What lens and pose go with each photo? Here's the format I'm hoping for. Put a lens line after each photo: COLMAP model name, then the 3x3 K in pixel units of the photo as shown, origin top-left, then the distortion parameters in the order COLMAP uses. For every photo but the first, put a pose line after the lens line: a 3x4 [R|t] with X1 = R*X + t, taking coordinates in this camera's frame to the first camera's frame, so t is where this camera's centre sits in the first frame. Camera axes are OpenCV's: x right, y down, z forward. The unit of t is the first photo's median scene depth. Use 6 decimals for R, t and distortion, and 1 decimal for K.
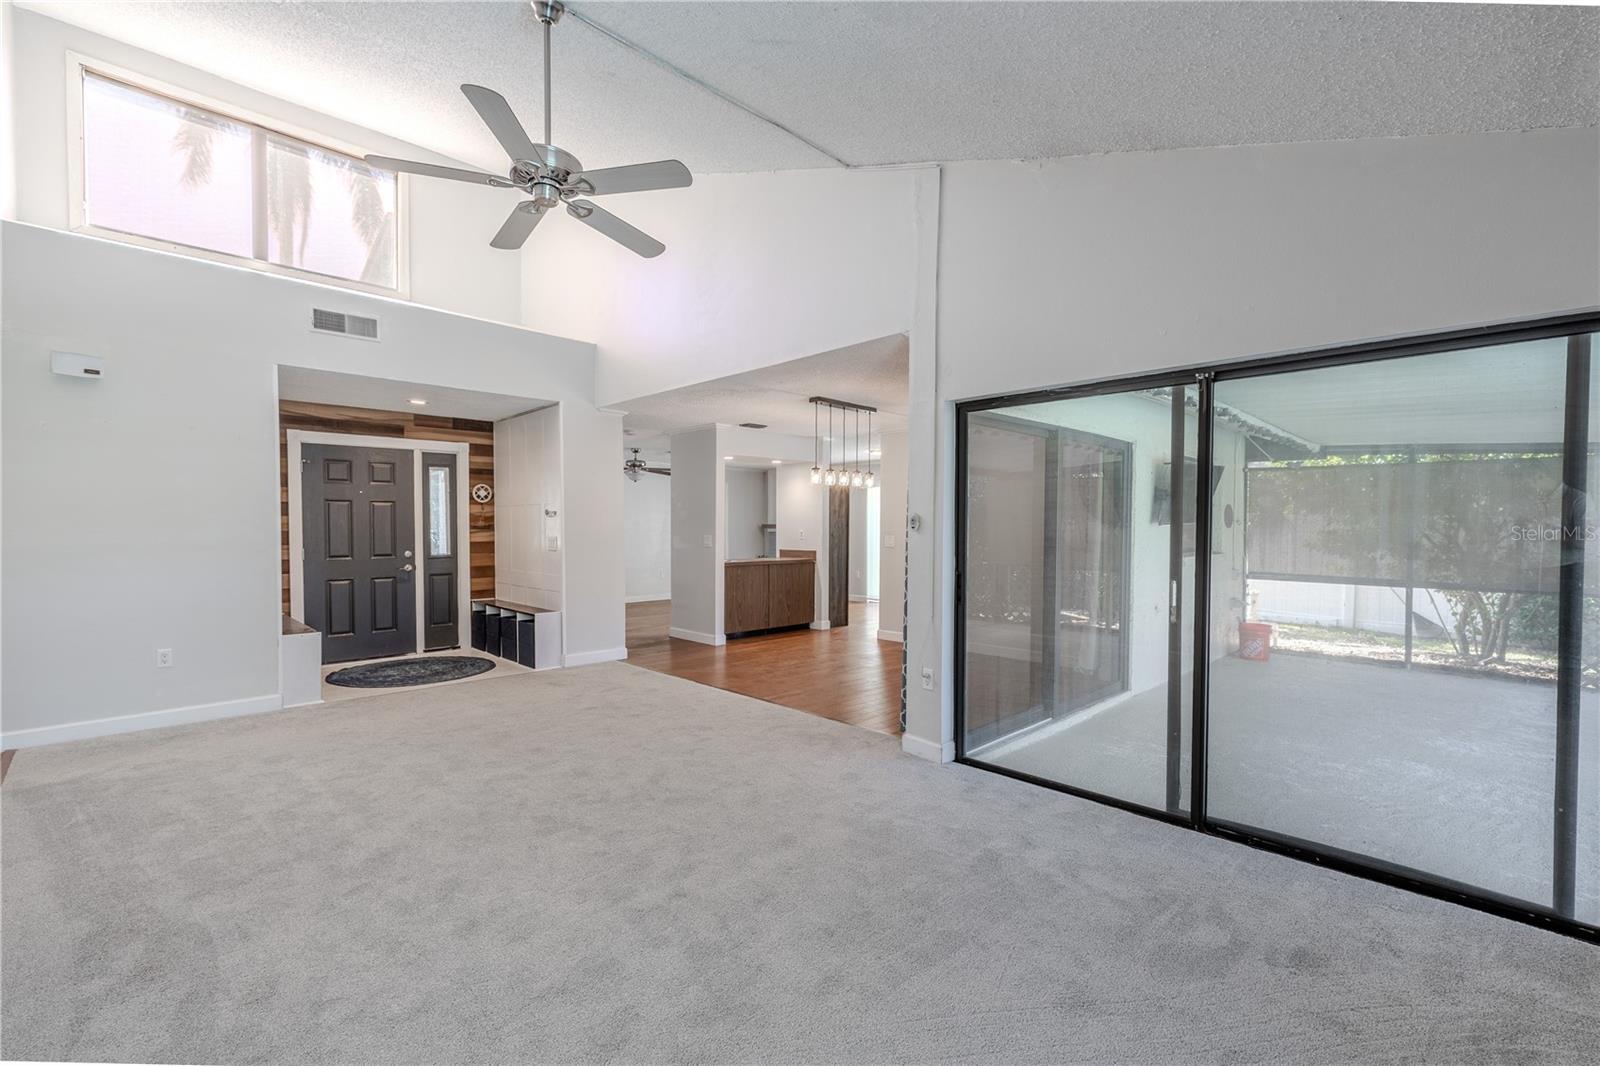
lens RADIAL K [[701.1, 0, 799.2], [0, 701.1, 541.6], [0, 0, 1]] dist [0.000942, 0.000308]
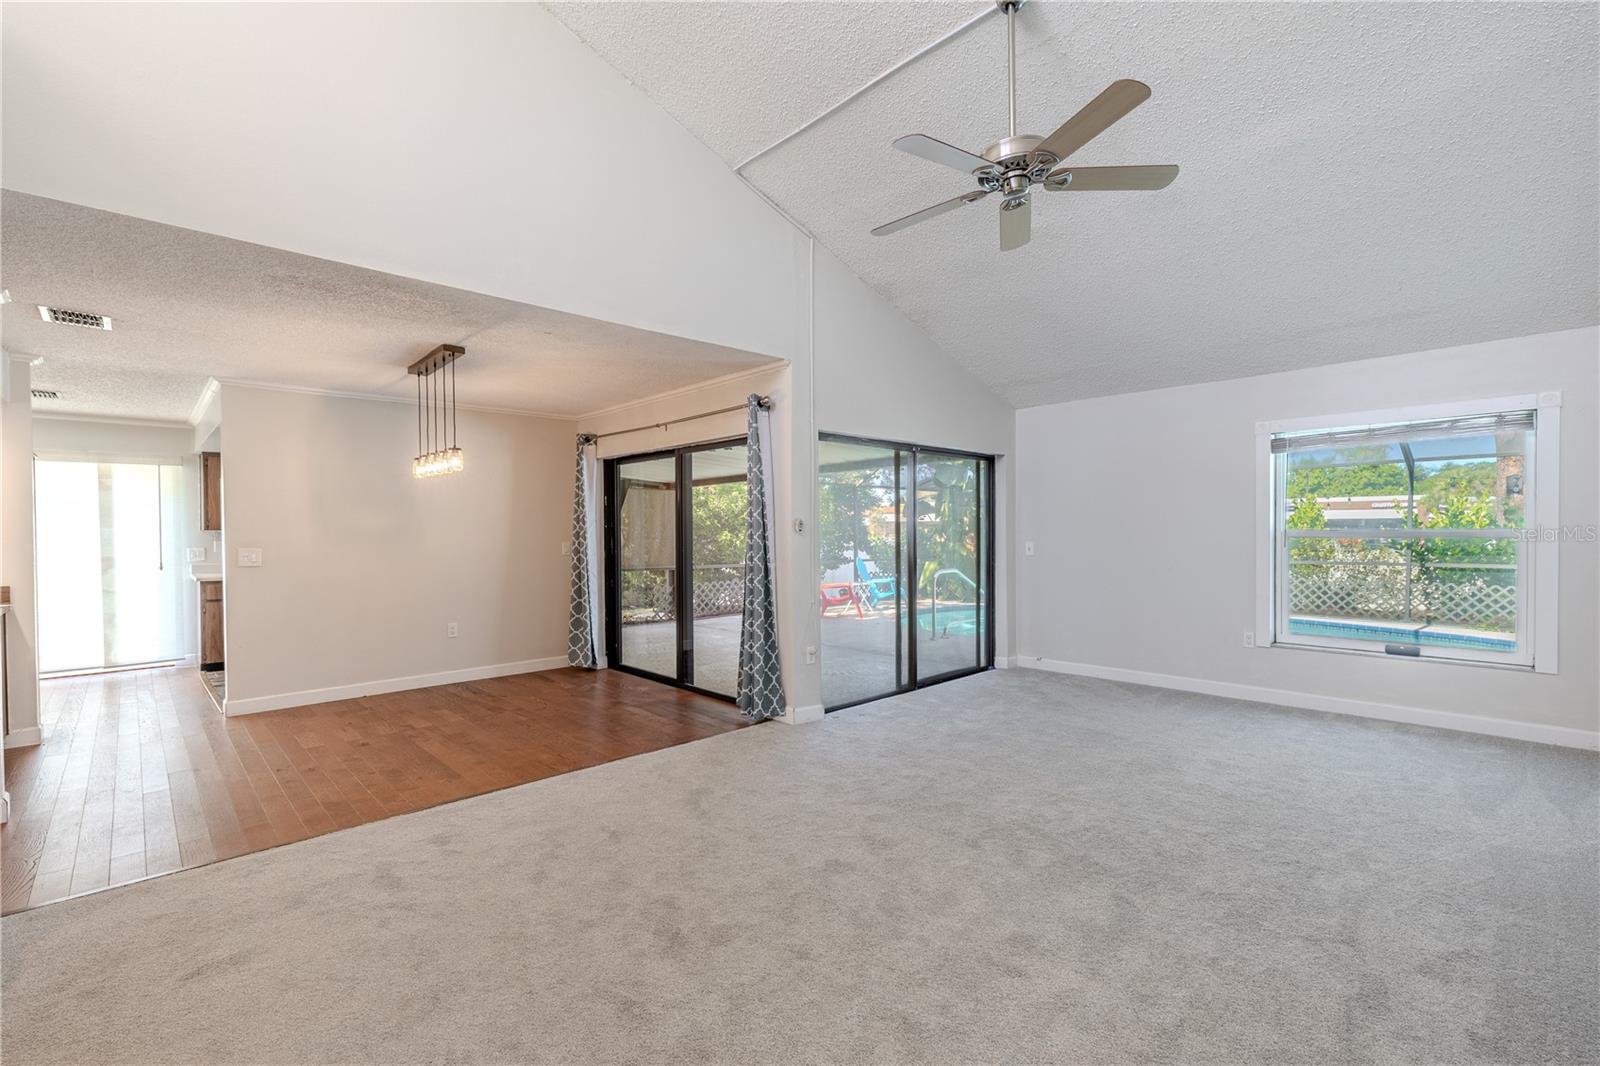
lens RADIAL K [[707.1, 0, 801.1], [0, 707.1, 541.4], [0, 0, 1]] dist [0.002030, -0.000205]
pose [[0.014782, -0.017322, 0.999741, -0.455165], [0.033624, 0.999293, 0.016817, -0.007400], [-0.999325, 0.033366, 0.015354, 0.442862]]
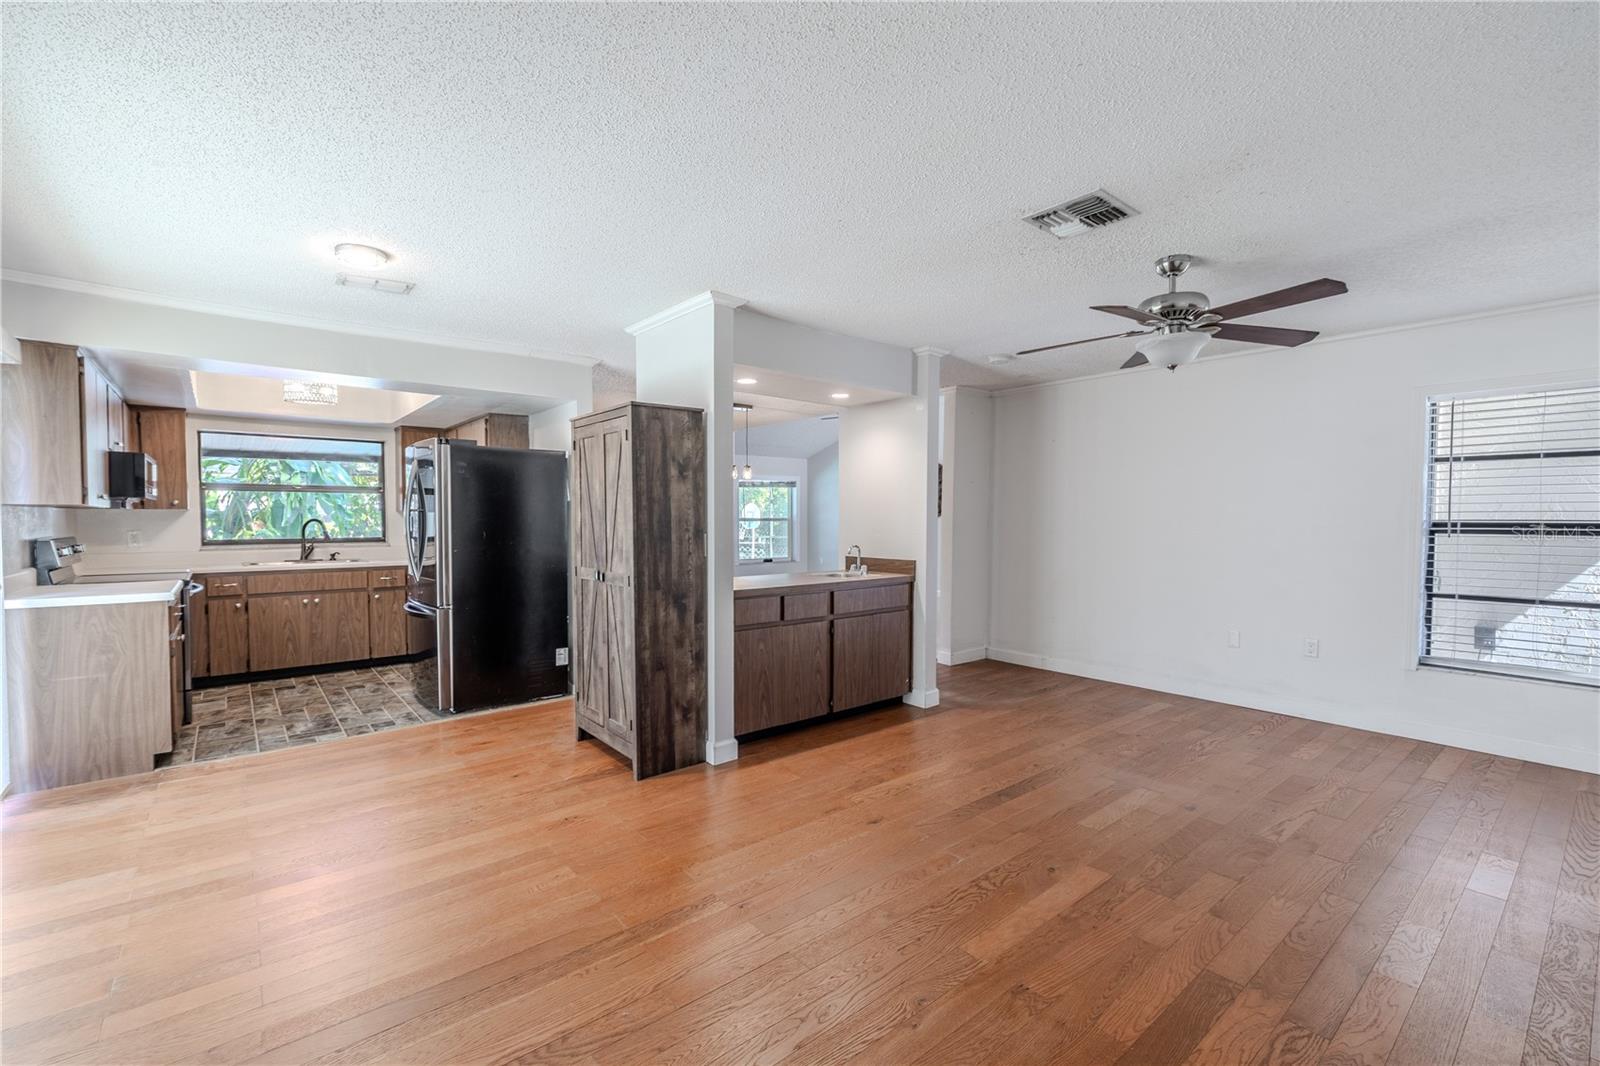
lens RADIAL K [[690.9, 0, 798.9], [0, 690.9, 541.6], [0, 0, 1]] dist [0.000878, 0.000012]
pose [[-0.996627, -0.007475, 0.081726, -0.106128], [-0.002485, 0.998135, 0.060998, -0.032170], [-0.082030, 0.060589, -0.994786, 1.458256]]
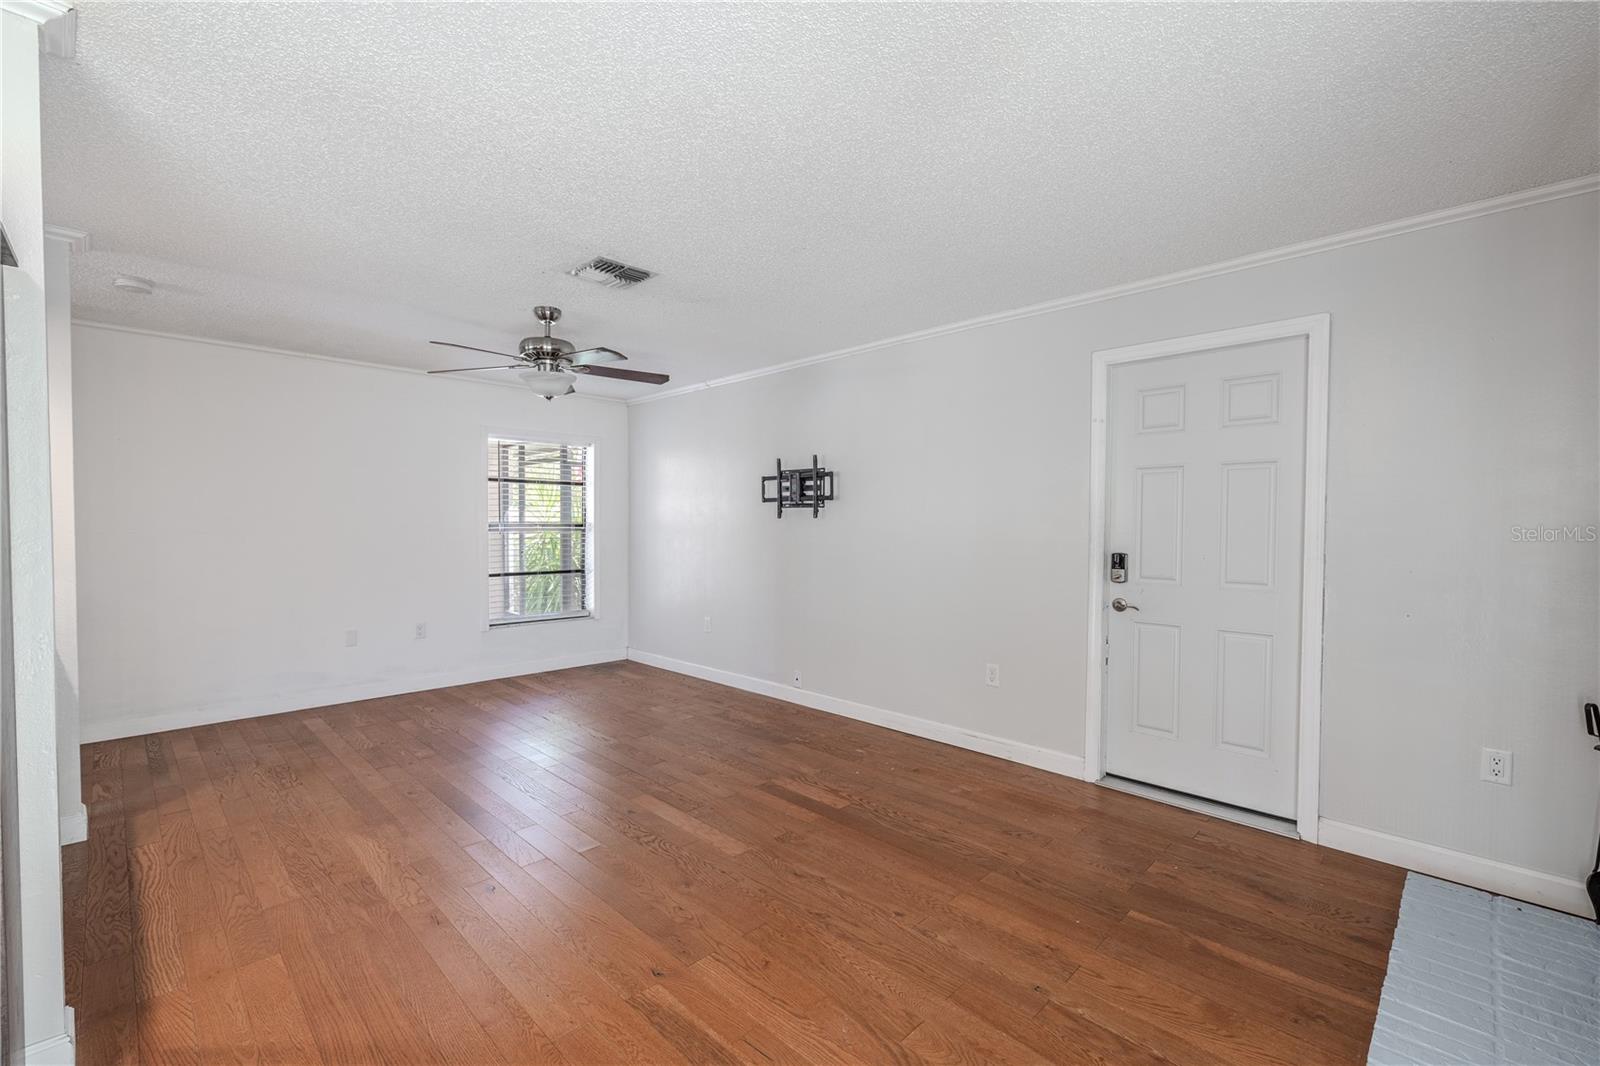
lens RADIAL K [[686.2, 0, 802.0], [0, 686.2, 541.4], [0, 0, 1]] dist [-0.001031, 0.000390]
pose [[0.015690, 0.025209, -0.999559, 0.150598], [-0.028828, 0.999278, 0.024749, -0.025641], [0.999461, 0.028427, 0.016406, 1.251323]]
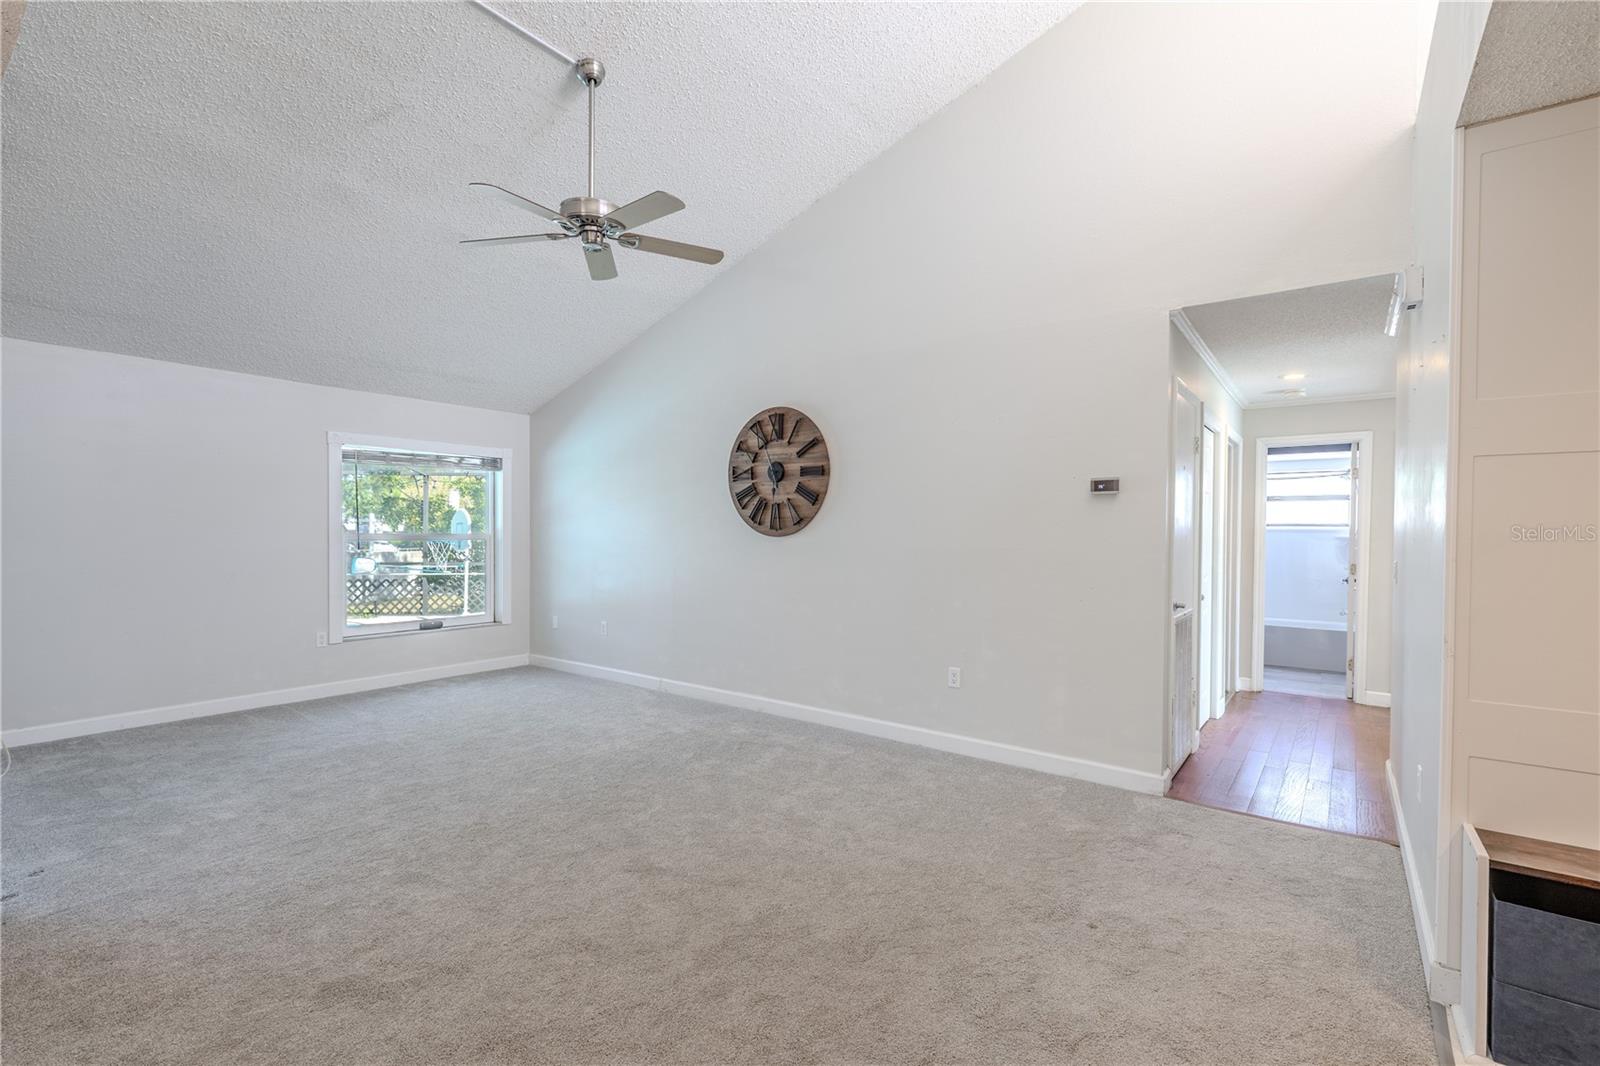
lens RADIAL K [[707.1, 0, 801.1], [0, 707.1, 541.4], [0, 0, 1]] dist [0.002030, -0.000205]
pose [[-0.988942, -0.006889, -0.148145, -0.177559], [-0.012490, 0.999240, 0.036912, -0.015096], [0.147778, 0.038355, -0.988277, 0.743930]]
